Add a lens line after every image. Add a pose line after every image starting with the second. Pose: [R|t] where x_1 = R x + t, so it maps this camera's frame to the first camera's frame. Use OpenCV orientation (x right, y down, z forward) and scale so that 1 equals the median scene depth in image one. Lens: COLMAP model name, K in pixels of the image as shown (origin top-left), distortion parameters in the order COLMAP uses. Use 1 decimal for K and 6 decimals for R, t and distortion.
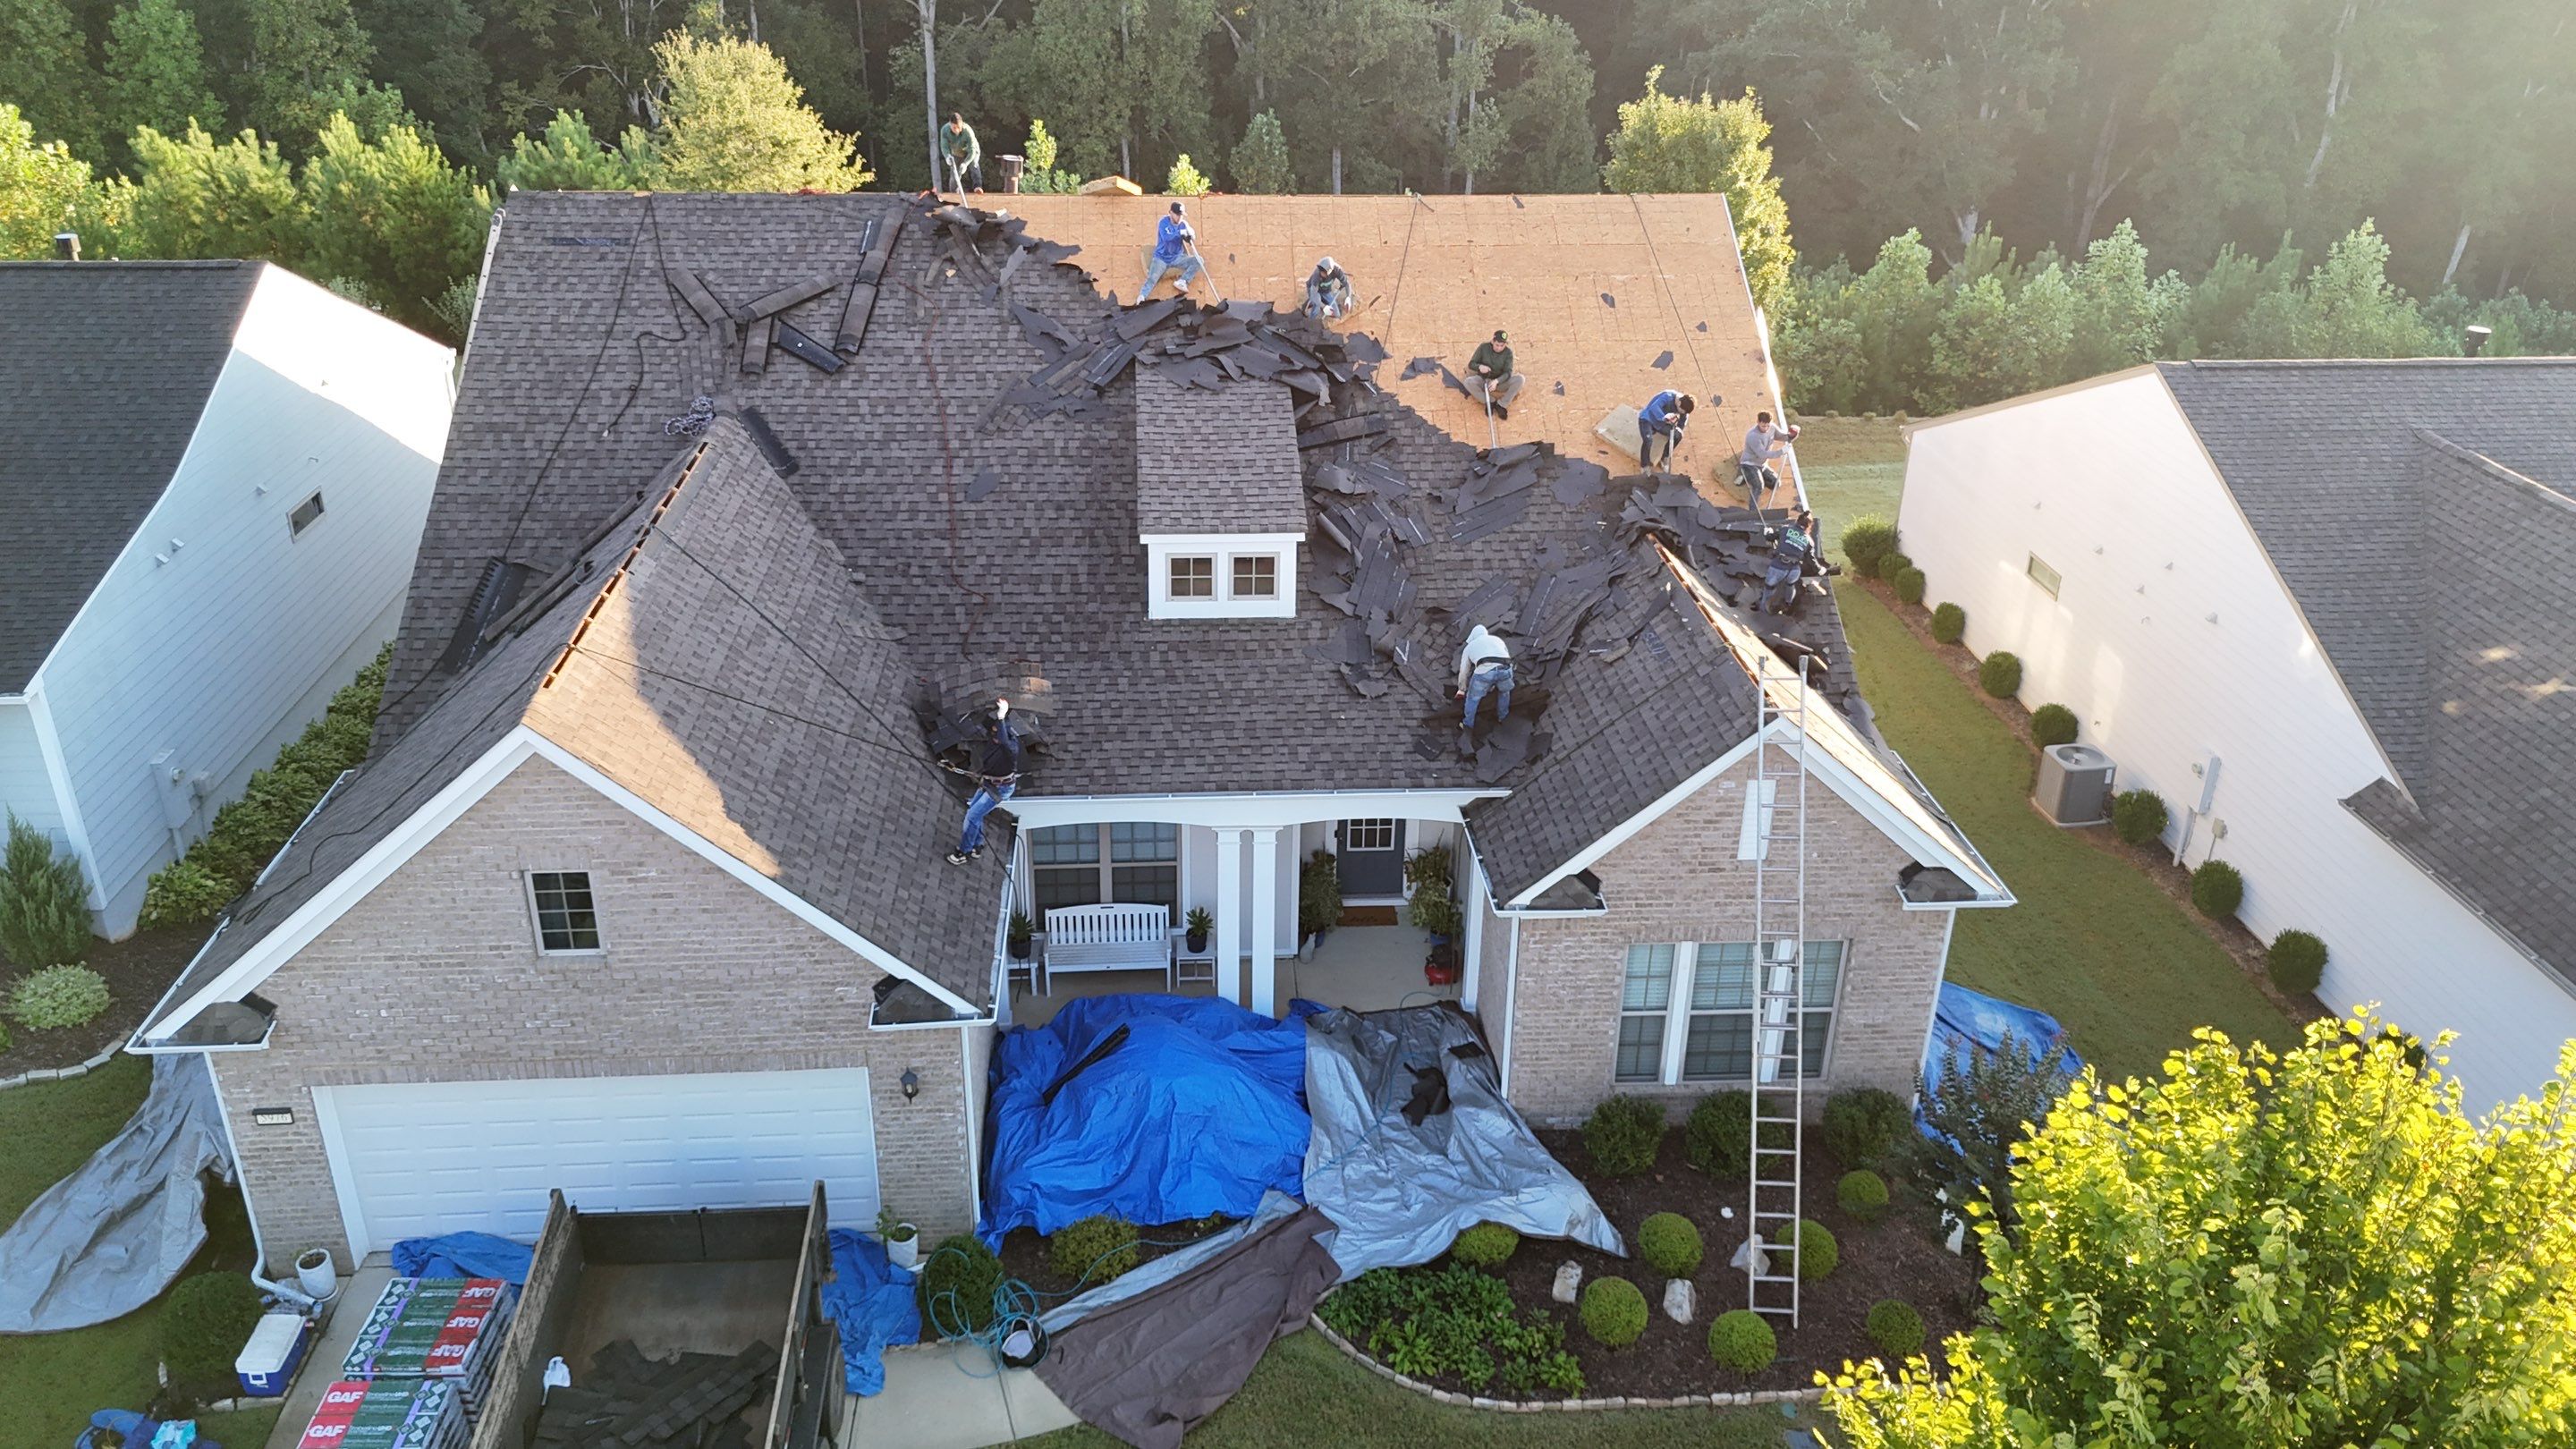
lens RADIAL K [[1918.9, 0, 1304.6], [0, 1918.9, 721.3], [0, 0, 1]] dist [0.056570, -0.048672]
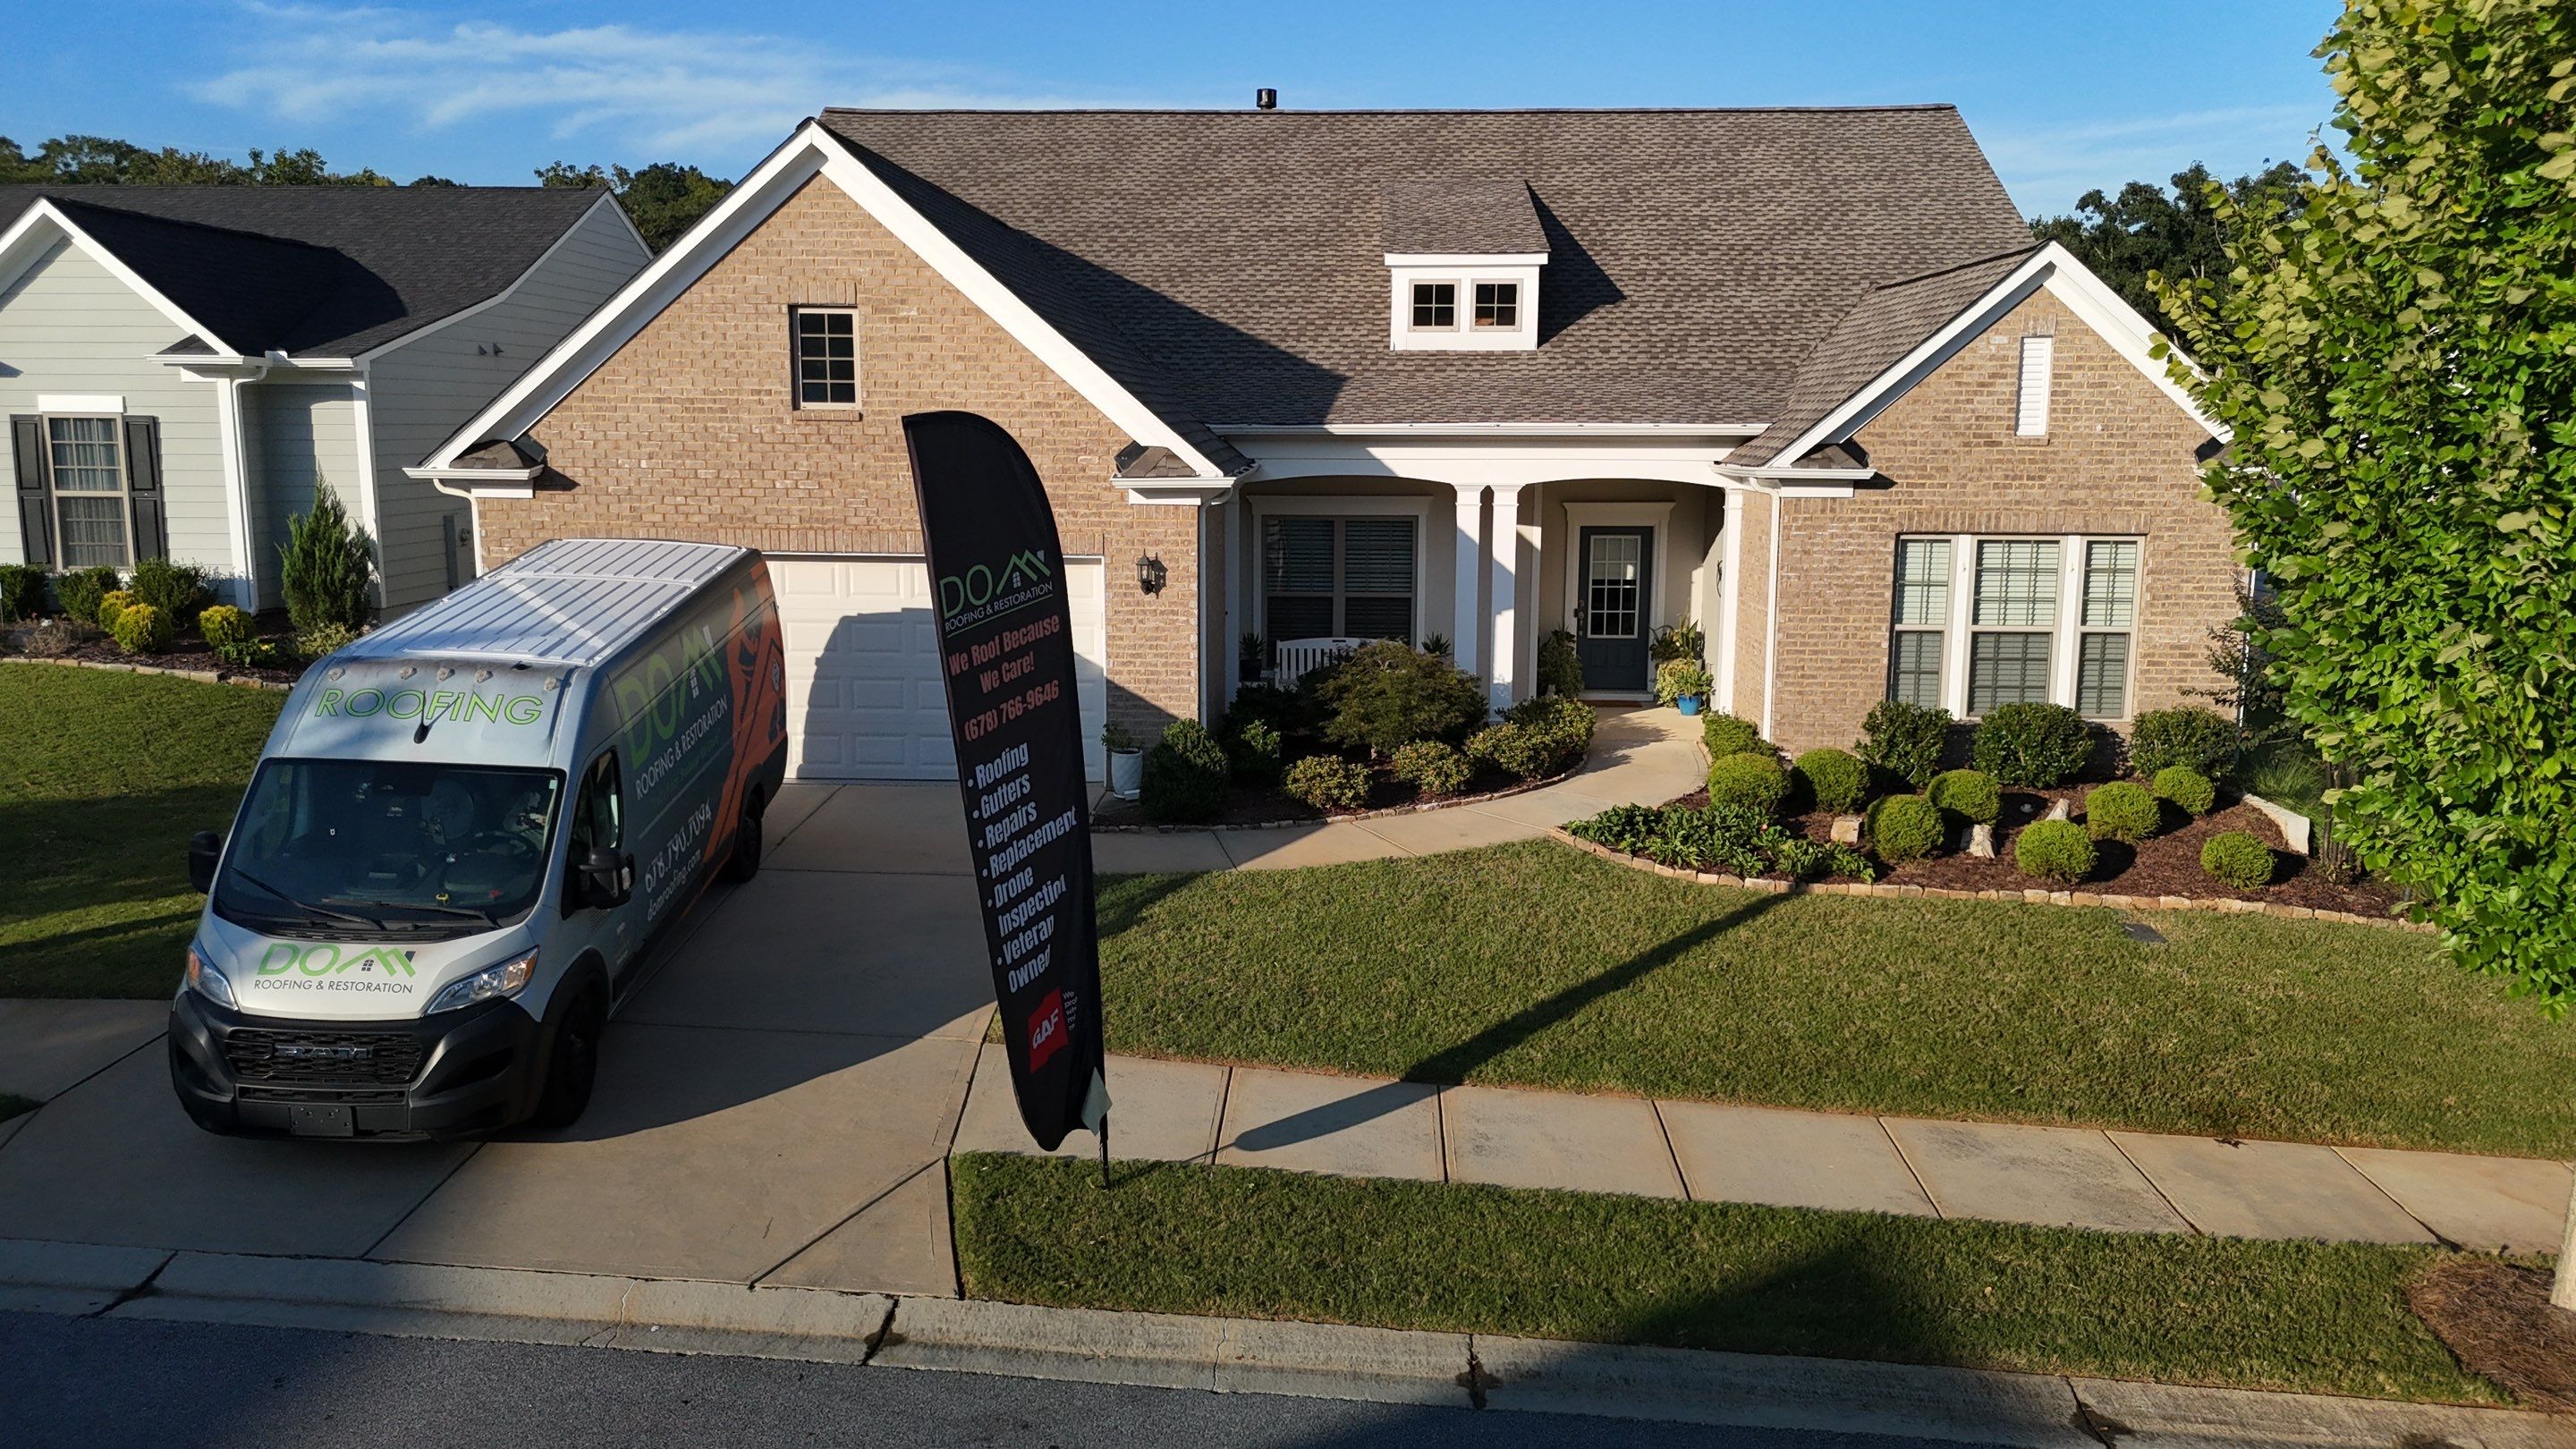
lens RADIAL K [[1918.9, 0, 1288.7], [0, 1918.9, 717.0], [0, 0, 1]] dist [0.056570, -0.048672]
pose [[0.993431, 0.005080, -0.114318, -0.017691], [-0.038074, 0.956768, -0.288349, 0.433208], [0.107911, 0.290807, 0.950677, 0.087925]]
